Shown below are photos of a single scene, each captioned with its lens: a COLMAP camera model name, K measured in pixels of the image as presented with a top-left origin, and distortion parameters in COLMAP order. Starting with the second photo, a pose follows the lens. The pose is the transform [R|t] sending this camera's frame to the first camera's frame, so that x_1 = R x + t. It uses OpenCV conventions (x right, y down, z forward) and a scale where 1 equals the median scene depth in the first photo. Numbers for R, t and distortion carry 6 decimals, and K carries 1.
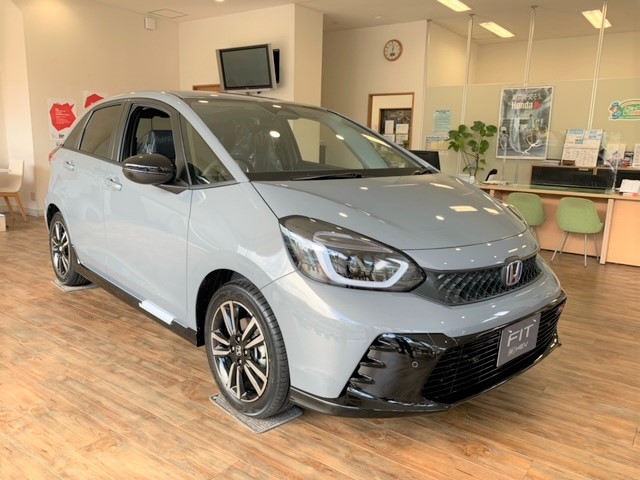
lens RADIAL K [[517.8, 0, 315.7], [0, 517.8, 243.5], [0, 0, 1]] dist [0.004464, 0.000818]
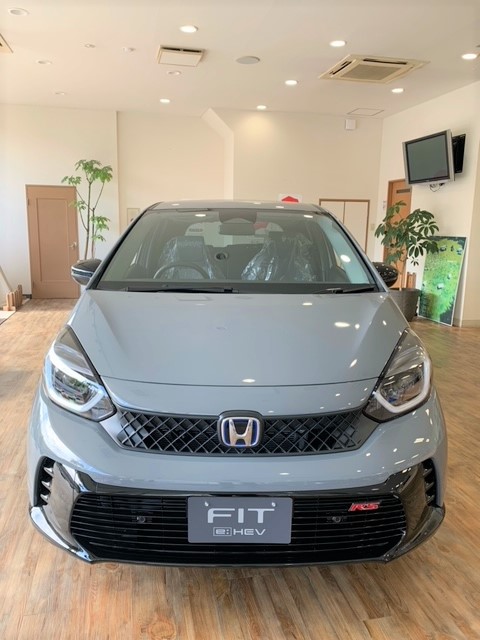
lens RADIAL K [[517.8, 0, 242.8], [0, 517.8, 316.9], [0, 0, 1]] dist [0.004464, 0.000818]
pose [[0.750420, 0.103690, -0.652778, 0.650646], [-0.124687, 0.992094, 0.014250, -0.092559], [0.649094, 0.070699, 0.757416, 0.307644]]
